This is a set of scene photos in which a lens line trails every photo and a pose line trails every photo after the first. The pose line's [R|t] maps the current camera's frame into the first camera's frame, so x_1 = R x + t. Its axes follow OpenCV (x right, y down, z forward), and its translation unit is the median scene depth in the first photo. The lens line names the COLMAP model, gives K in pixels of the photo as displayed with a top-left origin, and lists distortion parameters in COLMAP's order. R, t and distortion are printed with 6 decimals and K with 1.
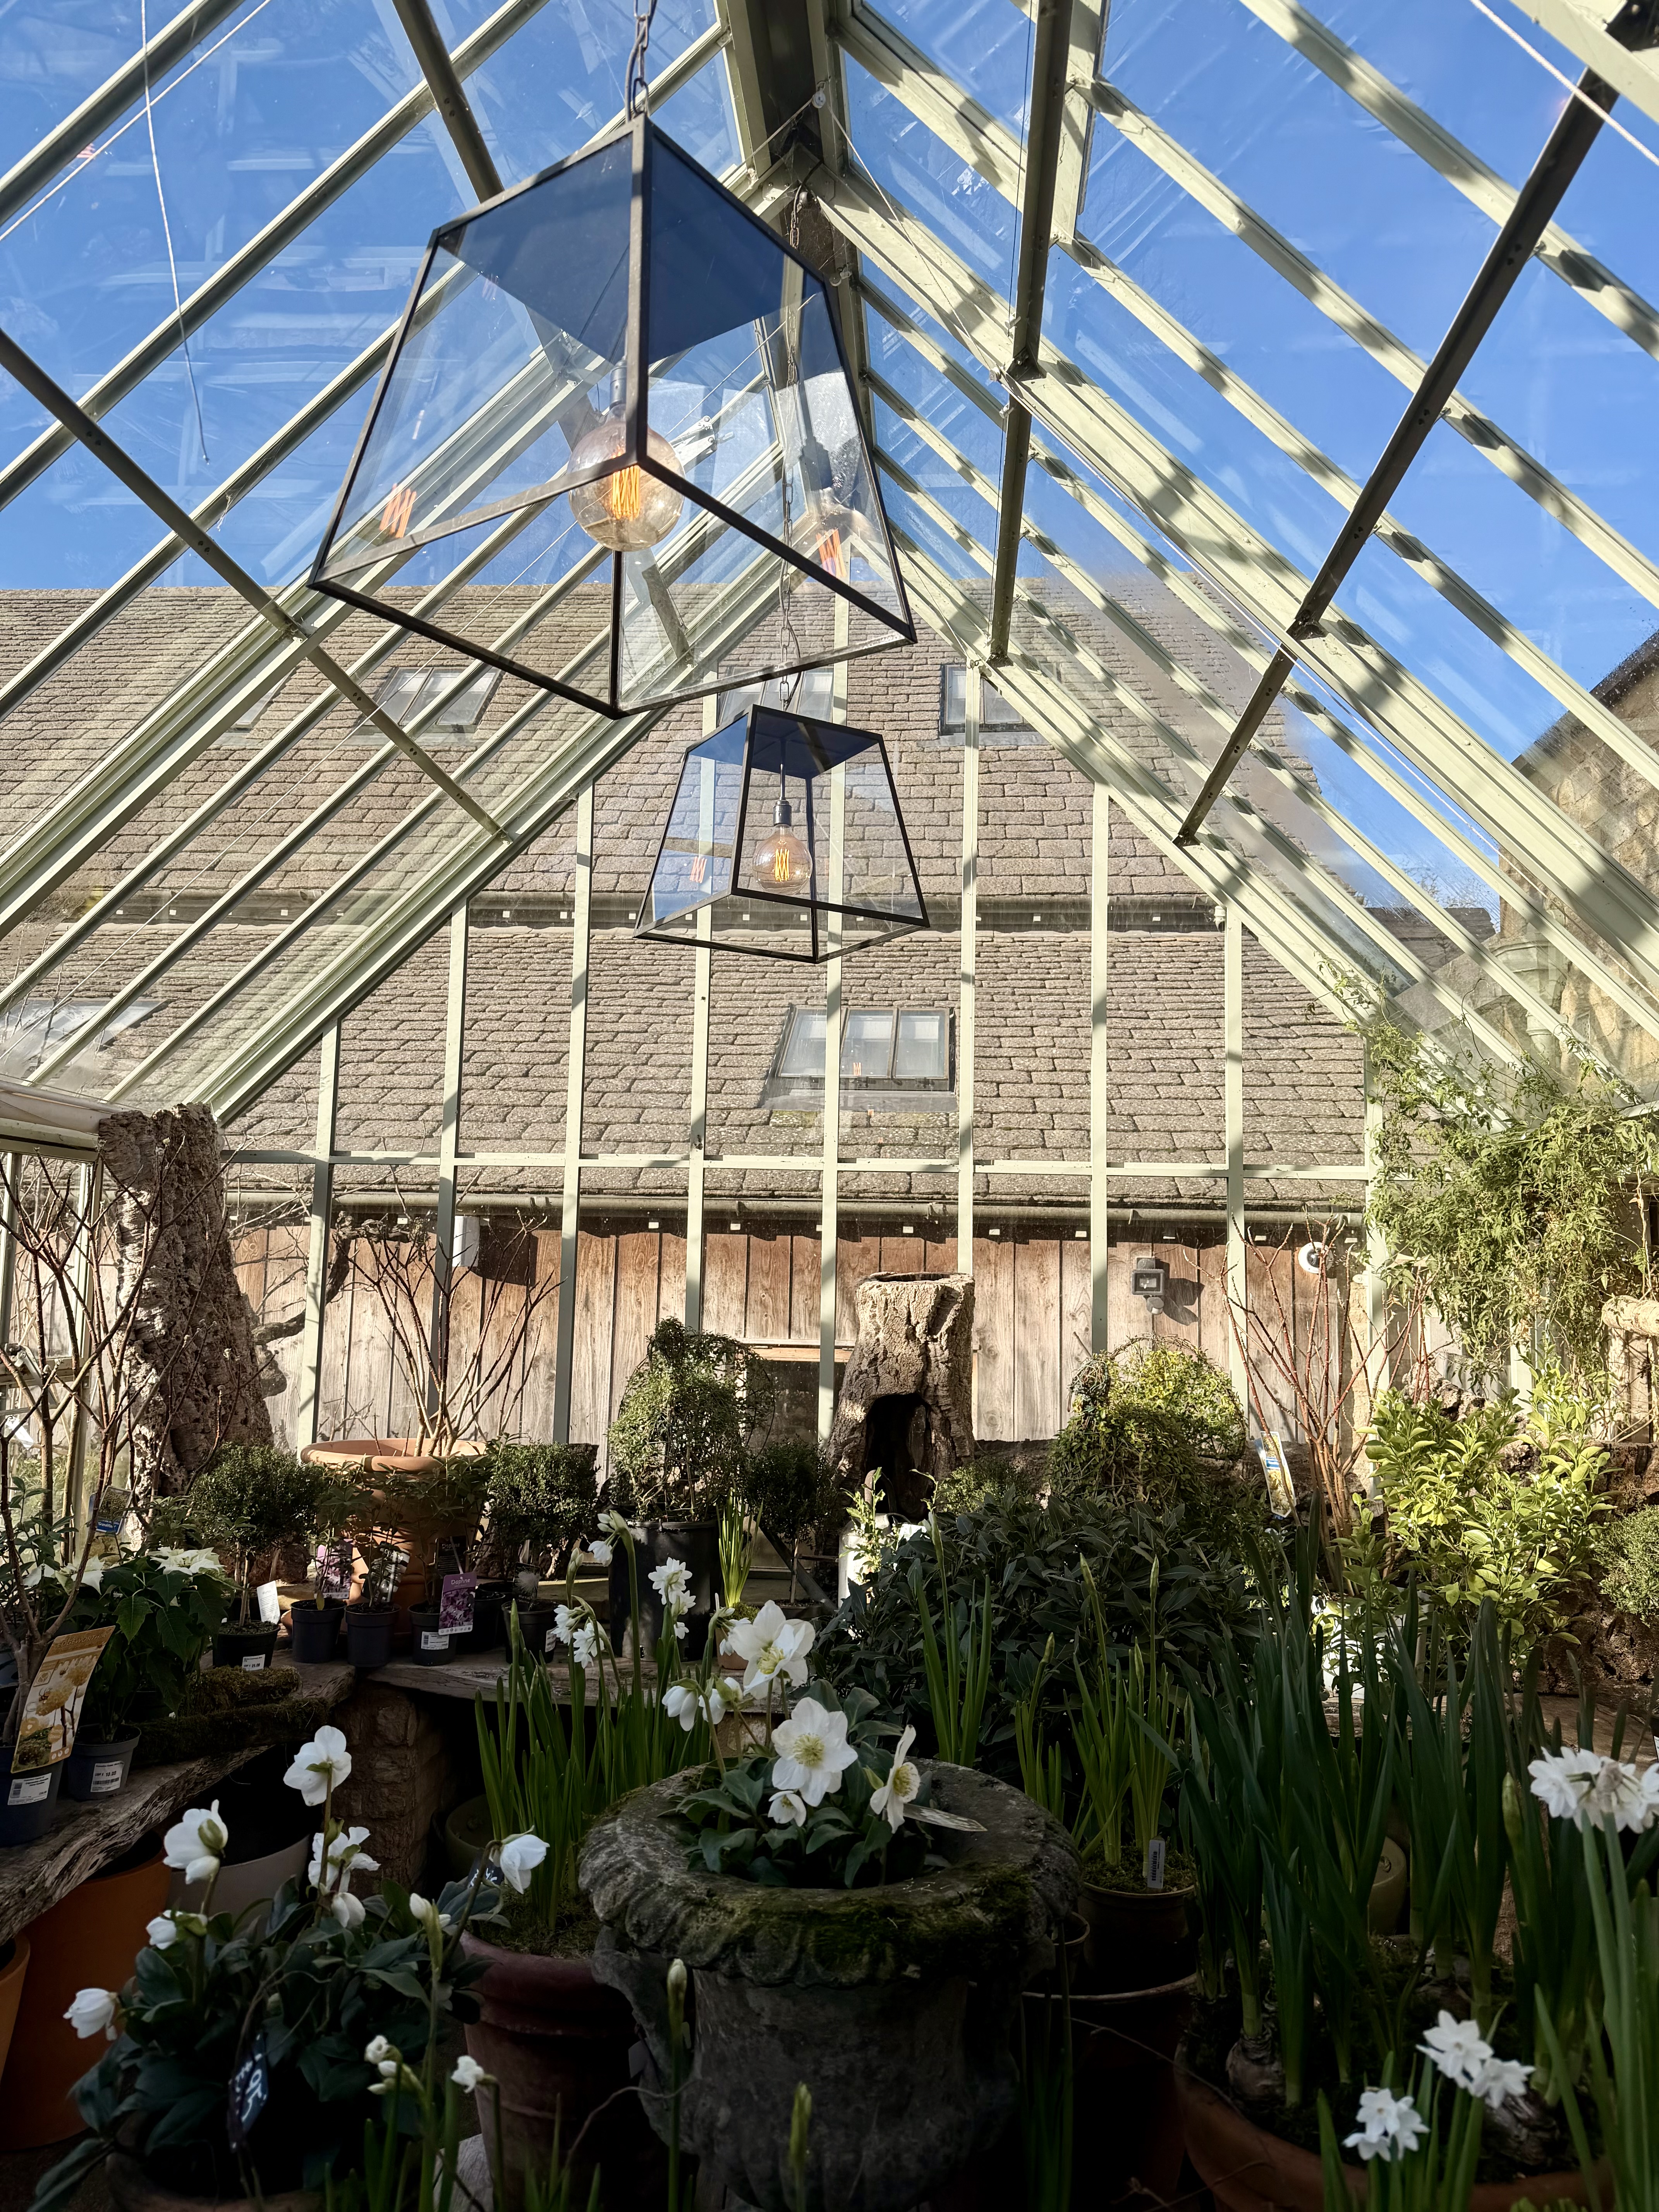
lens RADIAL K [[1683.6, 0, 824.6], [0, 1683.6, 1101.5], [0, 0, 1]] dist [0.066568, -0.075174]
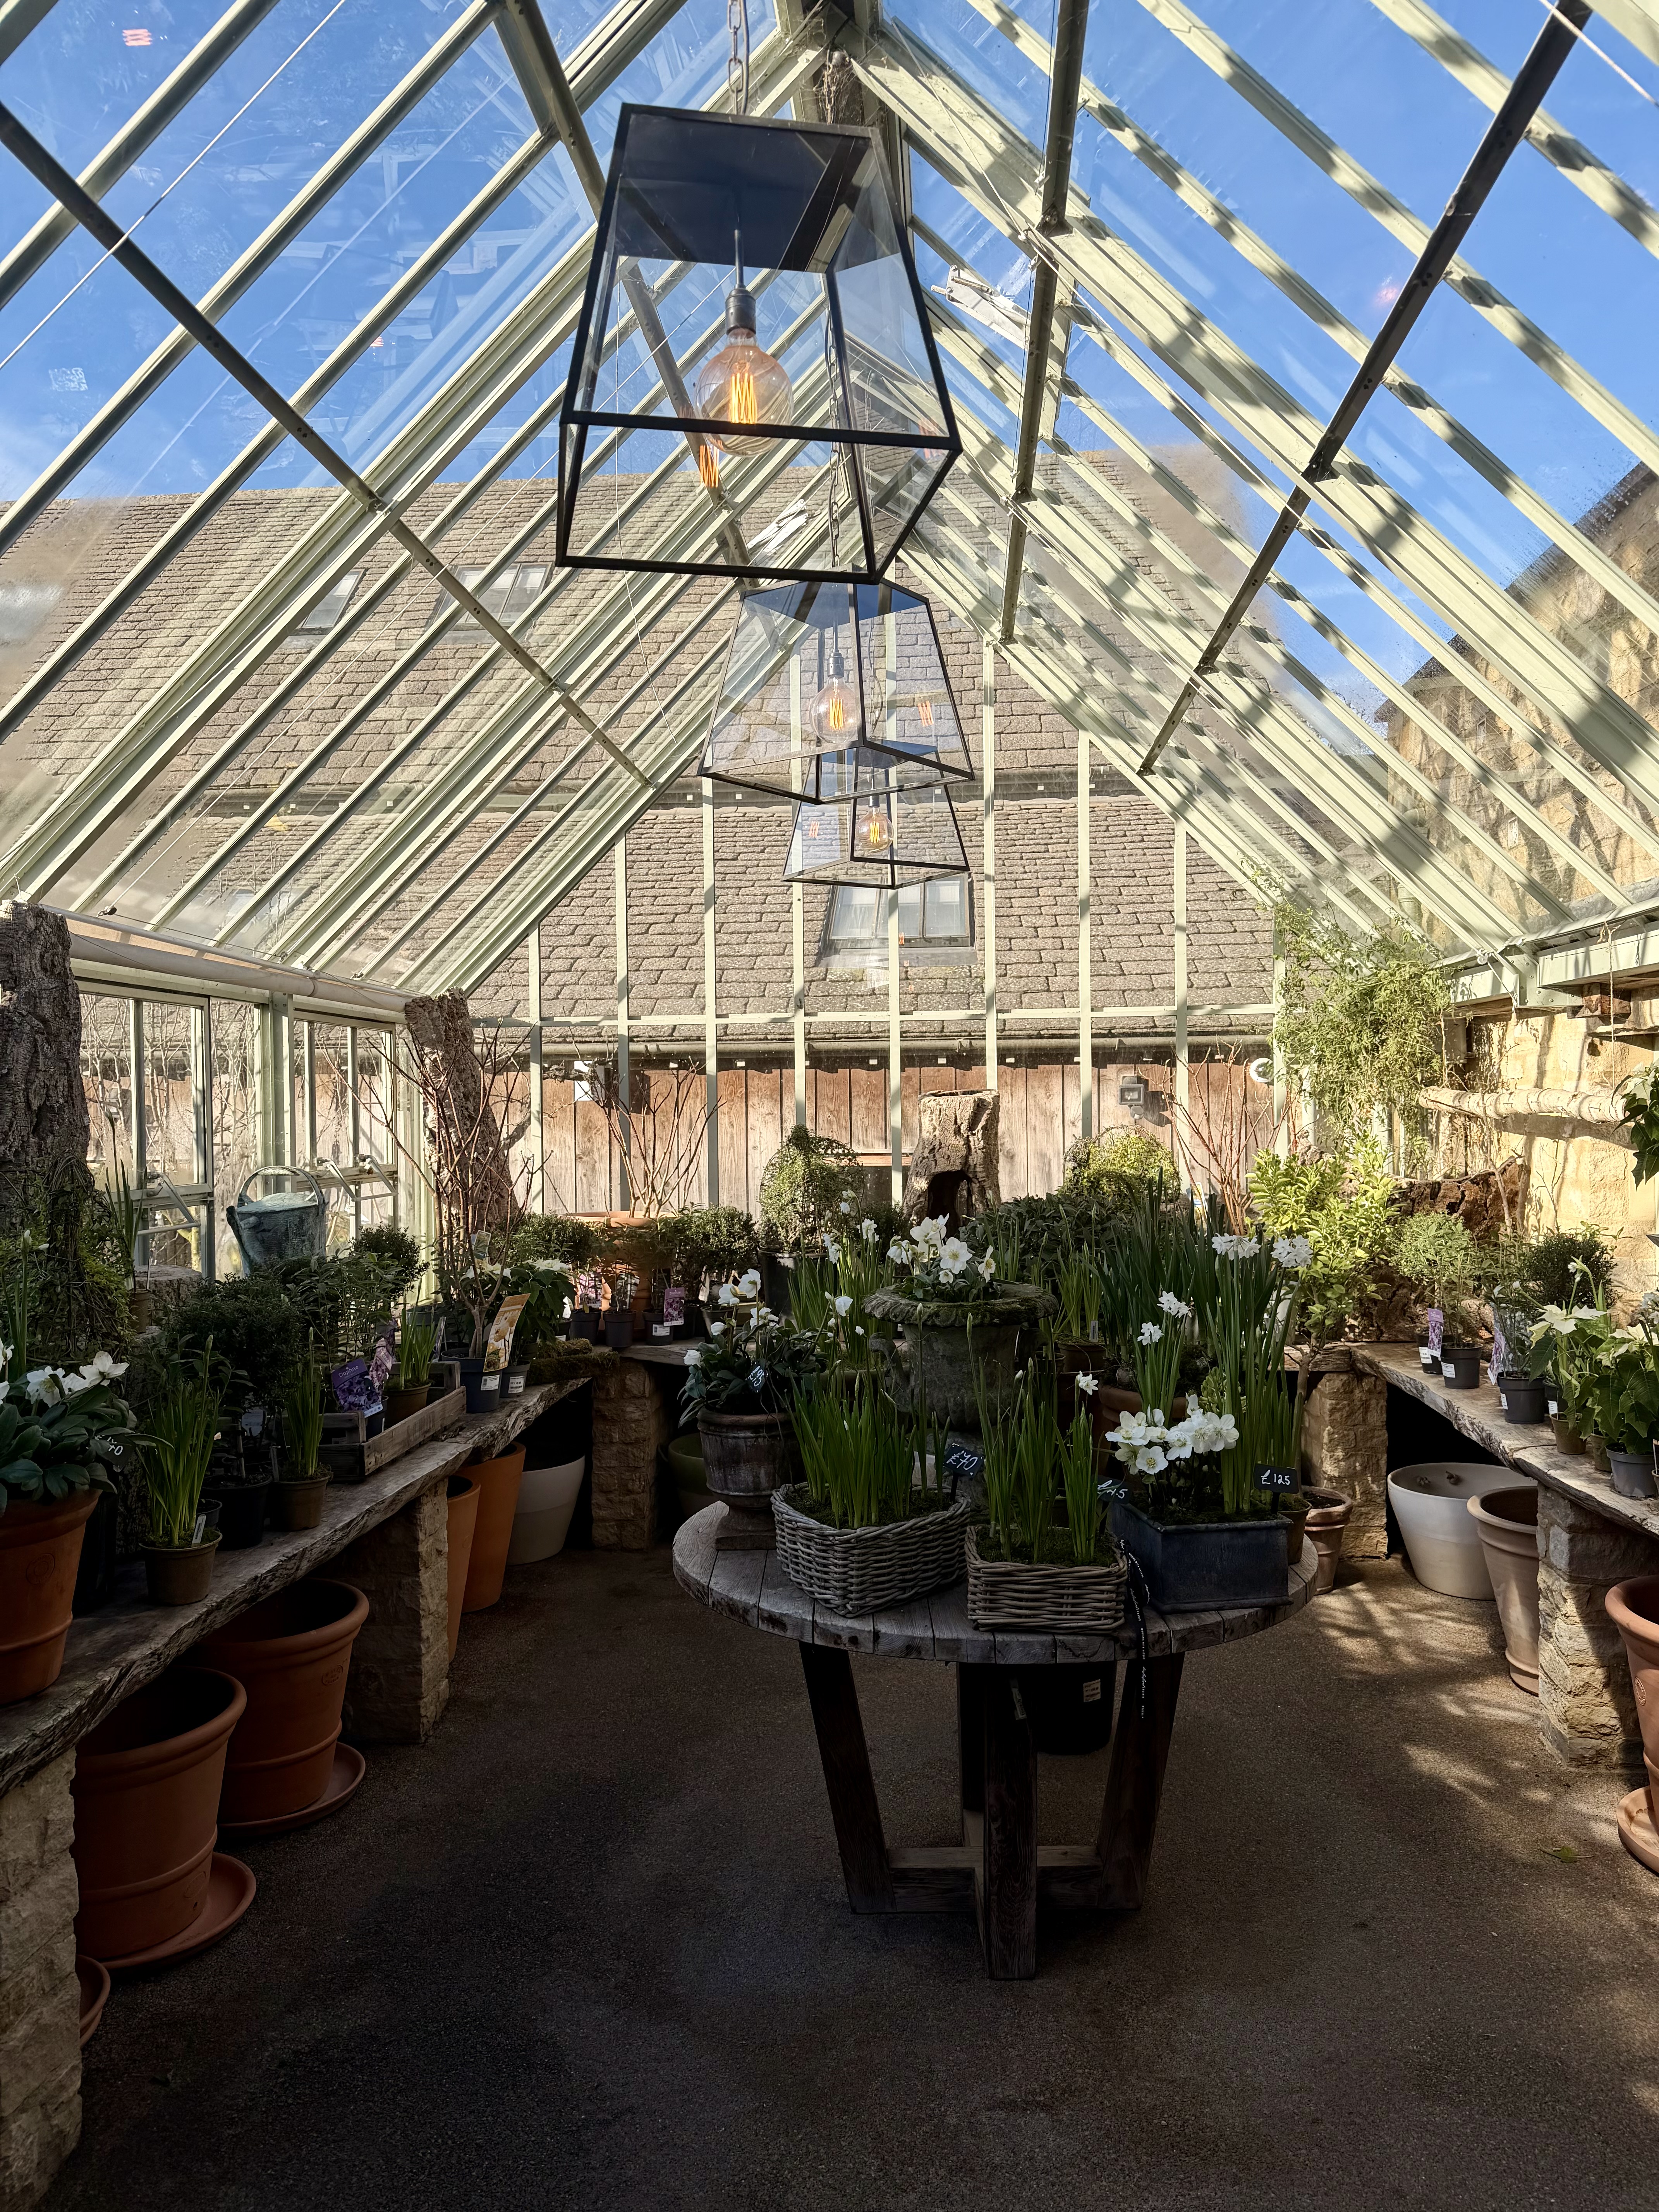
lens RADIAL K [[1681.6, 0, 829.2], [0, 1681.6, 1115.5], [0, 0, 1]] dist [0.147339, -0.128846]
pose [[0.999424, -0.033537, -0.005197, -0.054748], [0.033899, 0.993754, 0.106321, -0.036972], [0.001598, -0.106436, 0.994318, -0.480500]]
